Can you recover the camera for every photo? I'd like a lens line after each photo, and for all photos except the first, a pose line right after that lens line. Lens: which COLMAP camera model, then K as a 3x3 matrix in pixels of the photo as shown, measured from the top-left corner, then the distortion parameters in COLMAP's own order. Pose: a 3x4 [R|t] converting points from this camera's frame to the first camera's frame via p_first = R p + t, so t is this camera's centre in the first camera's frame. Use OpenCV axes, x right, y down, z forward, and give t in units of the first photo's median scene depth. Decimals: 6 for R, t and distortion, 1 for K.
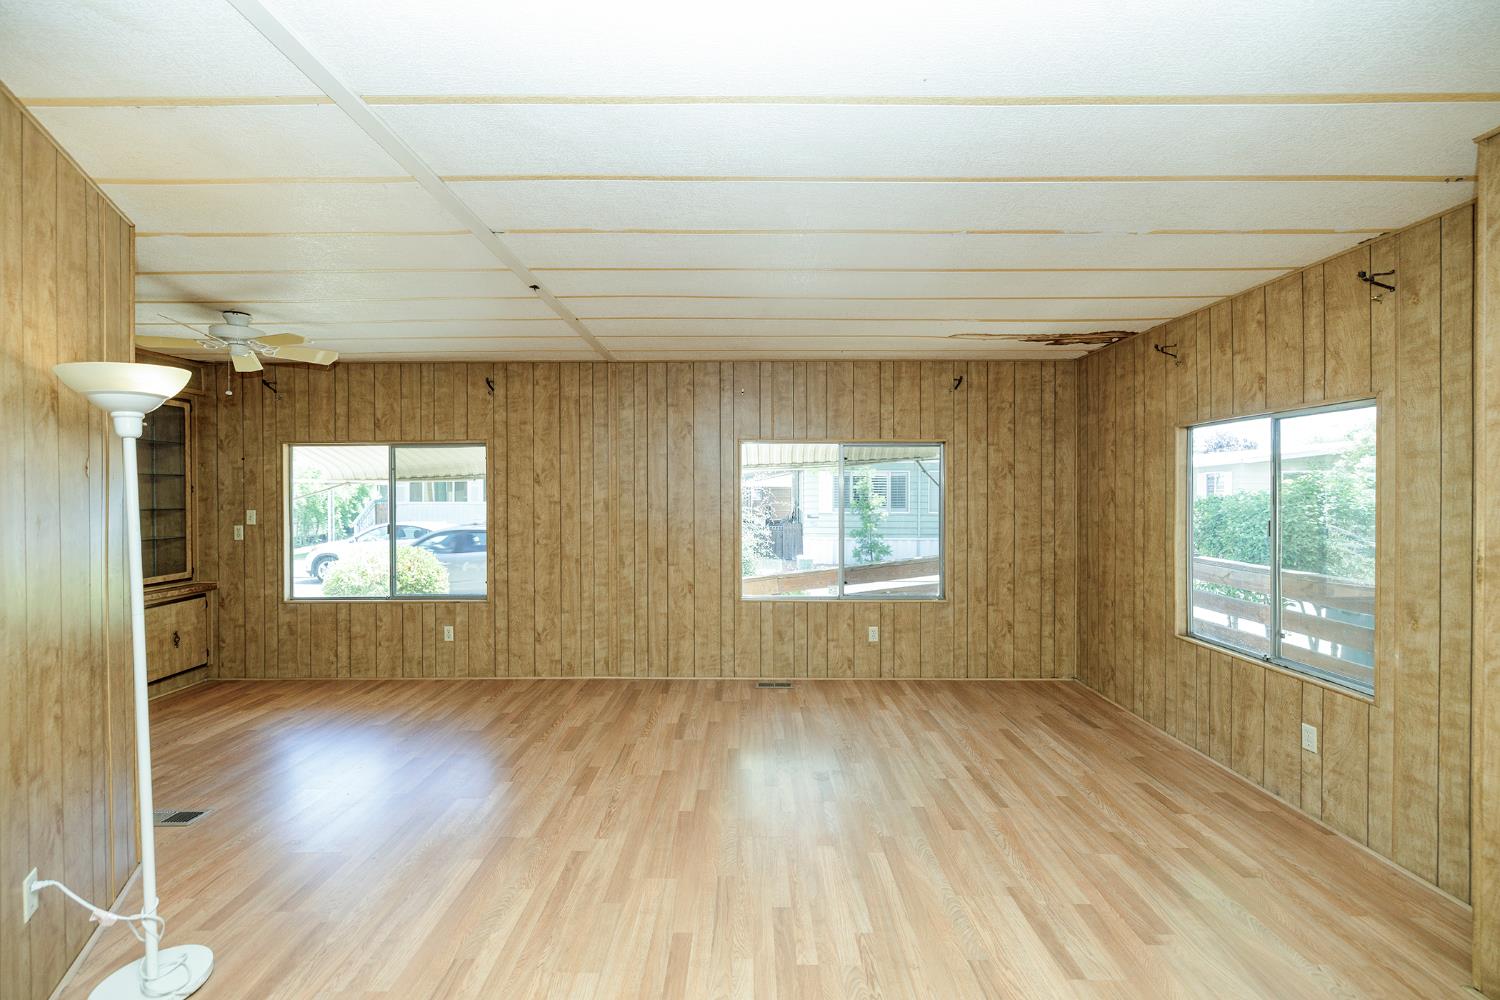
lens RADIAL K [[627.0, 0, 743.8], [0, 627.0, 496.9], [0, 0, 1]] dist [0.002012, -0.000637]
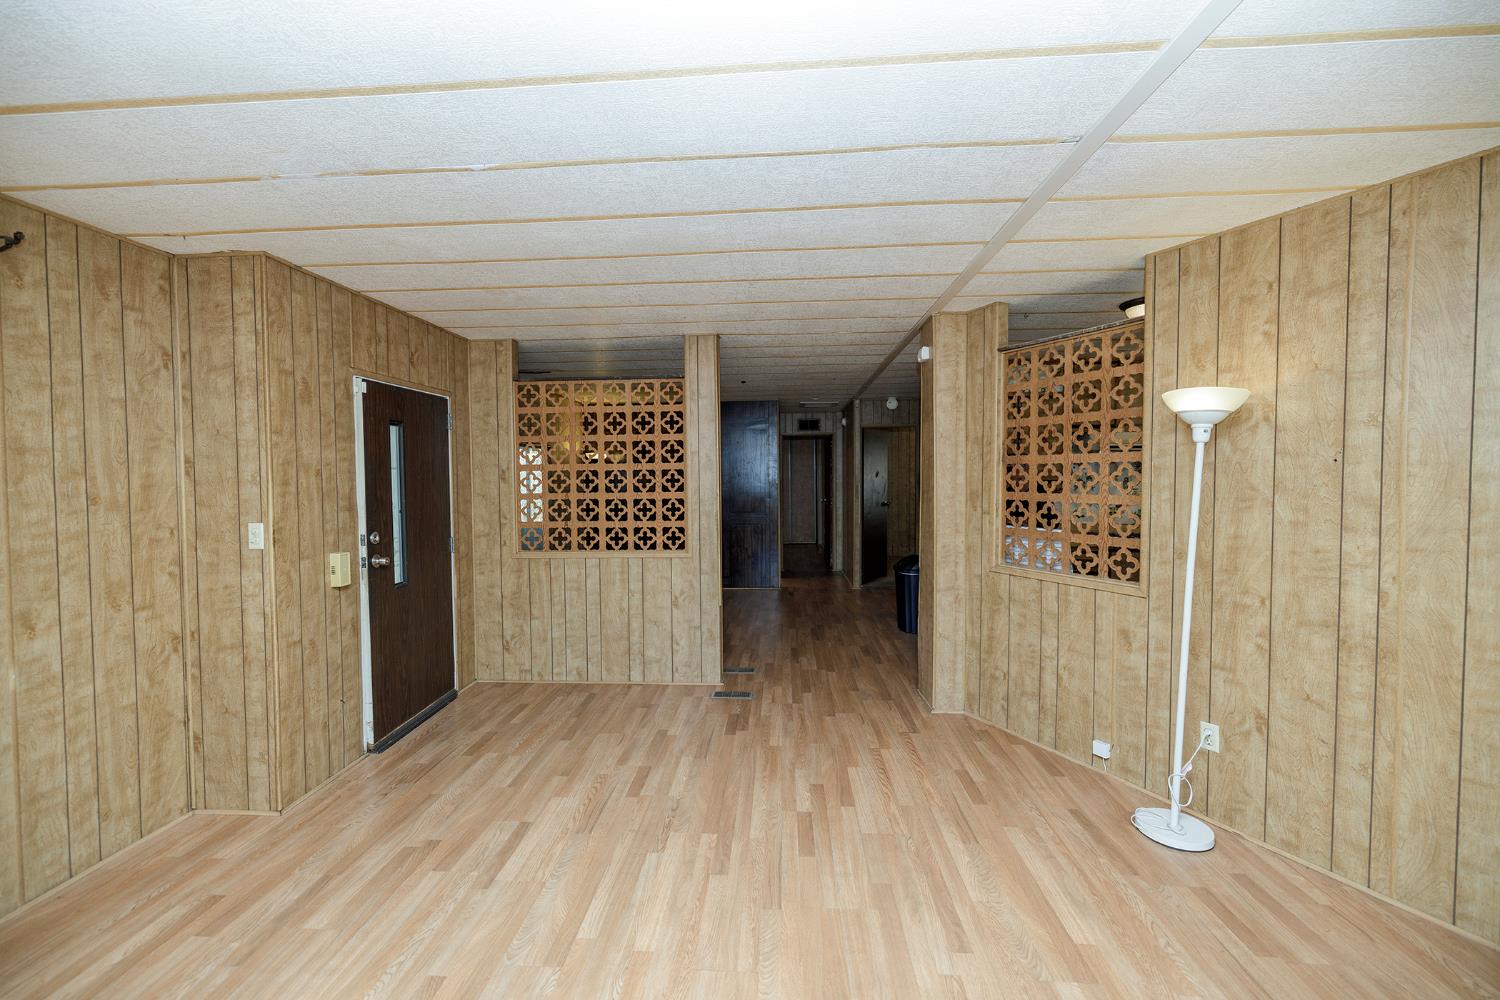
lens RADIAL K [[627.0, 0, 741.0], [0, 627.0, 496.0], [0, 0, 1]] dist [0.002012, -0.000637]
pose [[-0.998181, 0.005555, 0.060027, -0.020605], [0.007901, 0.999211, 0.038927, -0.014262], [-0.059763, 0.039330, -0.997437, 0.928650]]
